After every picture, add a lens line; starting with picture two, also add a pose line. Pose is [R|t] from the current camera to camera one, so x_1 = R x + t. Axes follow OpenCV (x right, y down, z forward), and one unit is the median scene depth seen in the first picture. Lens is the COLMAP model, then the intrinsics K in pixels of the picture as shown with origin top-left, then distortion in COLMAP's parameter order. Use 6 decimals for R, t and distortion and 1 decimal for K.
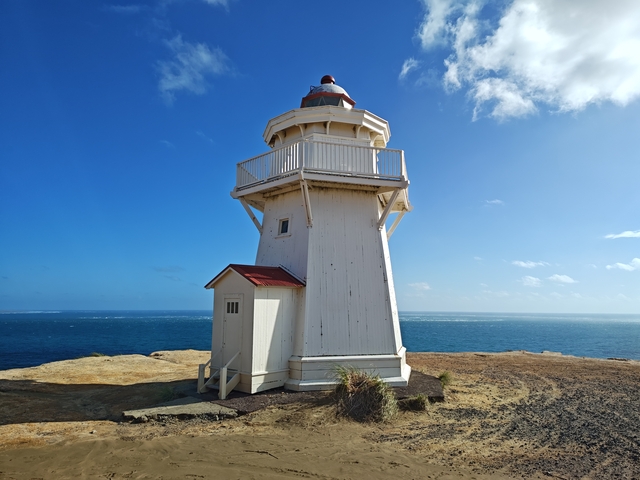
lens RADIAL K [[424.7, 0, 316.5], [0, 424.7, 222.0], [0, 0, 1]] dist [-0.002915, 0.000050]
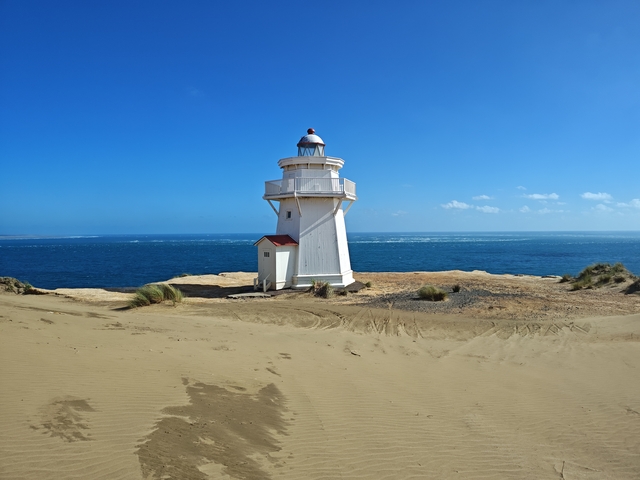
lens RADIAL K [[424.7, 0, 320.2], [0, 424.7, 238.4], [0, 0, 1]] dist [-0.002915, 0.000050]
pose [[0.998523, -0.012495, -0.052868, 0.212758], [0.023725, 0.975777, 0.217477, -0.376294], [0.048870, -0.218410, 0.974633, -1.201851]]
